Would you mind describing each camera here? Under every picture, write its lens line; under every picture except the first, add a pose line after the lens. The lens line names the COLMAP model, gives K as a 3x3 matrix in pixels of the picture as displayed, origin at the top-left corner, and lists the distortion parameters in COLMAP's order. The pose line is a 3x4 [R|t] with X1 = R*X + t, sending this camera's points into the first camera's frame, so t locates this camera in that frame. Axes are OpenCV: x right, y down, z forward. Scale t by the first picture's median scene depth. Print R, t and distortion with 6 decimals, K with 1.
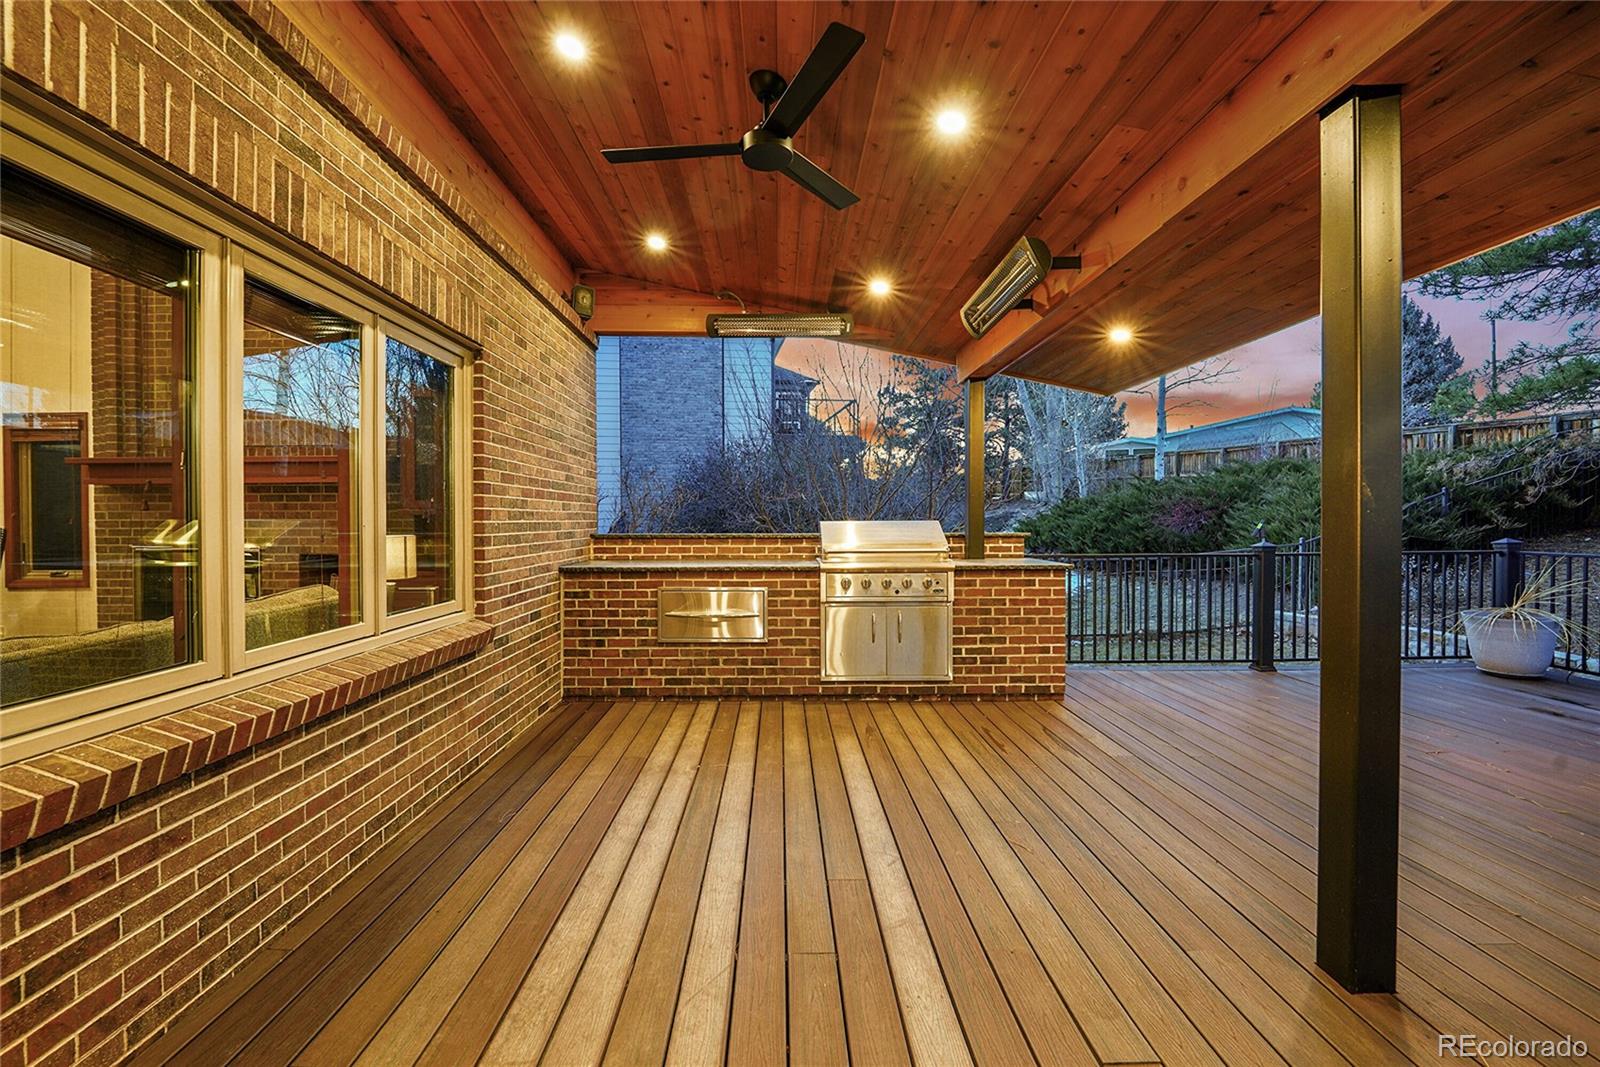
lens RADIAL K [[664.1, 0, 799.0], [0, 664.1, 527.7], [0, 0, 1]] dist [-0.003754, -0.000740]
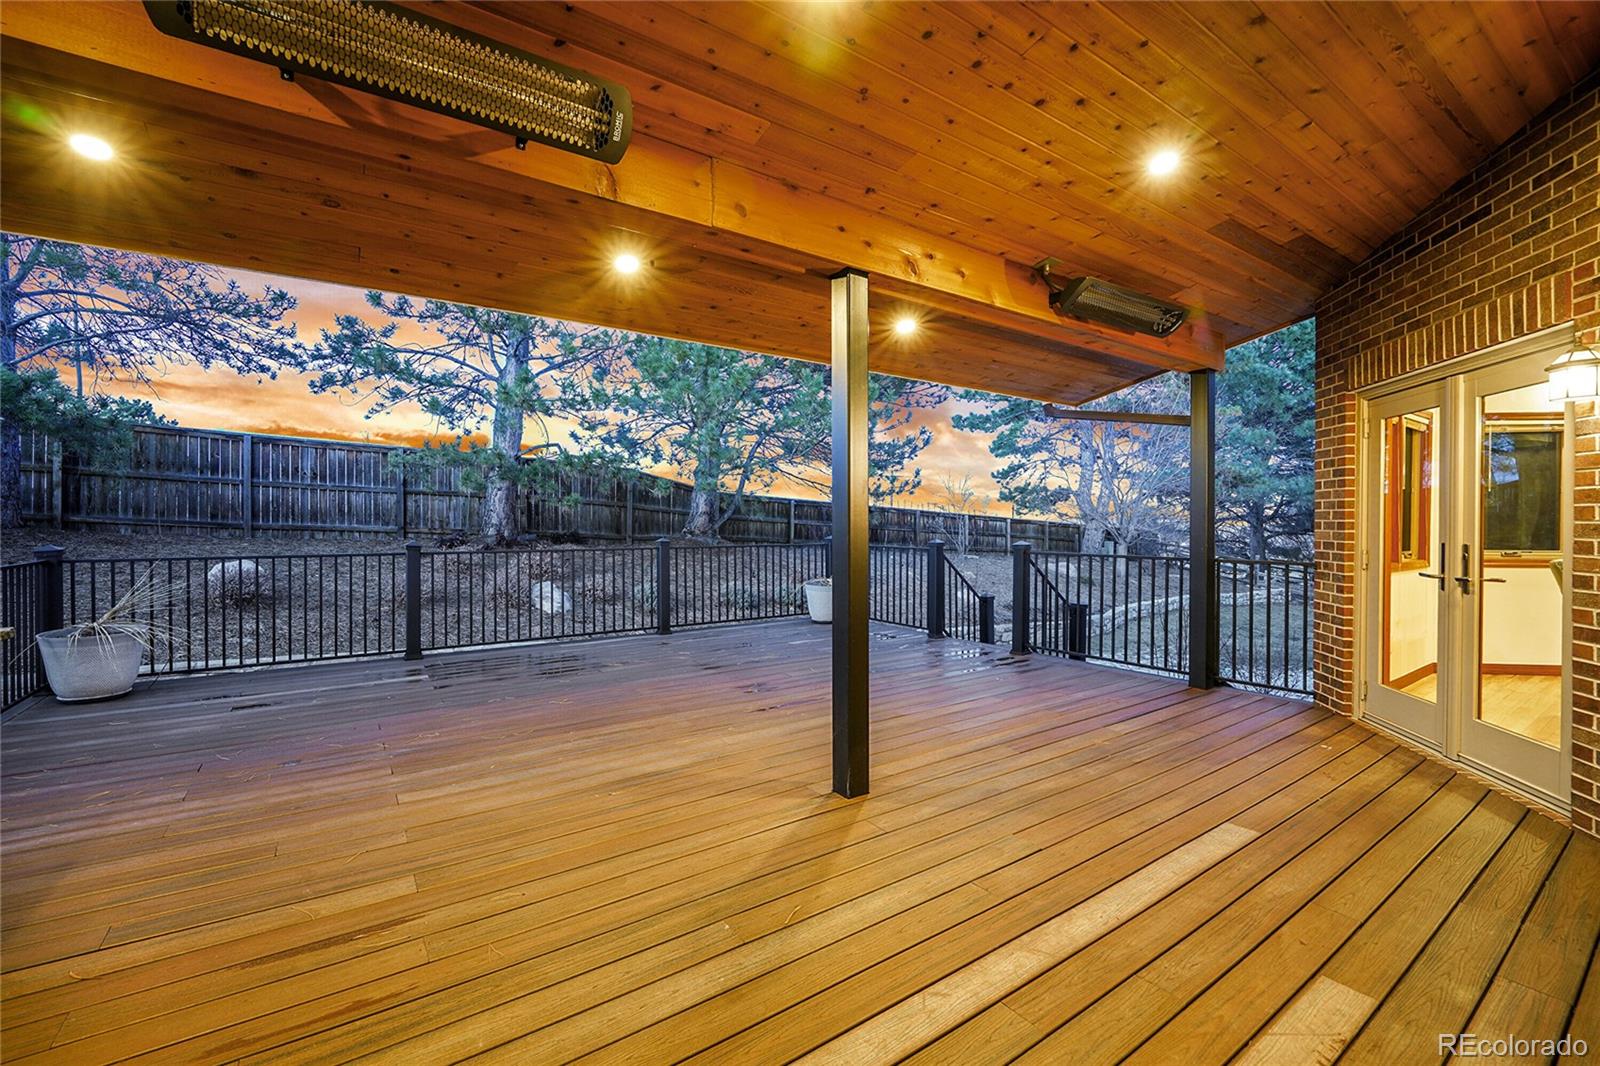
lens RADIAL K [[664.1, 0, 799.3], [0, 664.1, 530.4], [0, 0, 1]] dist [-0.003754, -0.000740]
pose [[-0.545707, -0.010263, 0.837913, -0.312682], [0.004908, 0.999869, 0.015443, -0.010118], [-0.837962, 0.012540, -0.545585, 1.263399]]
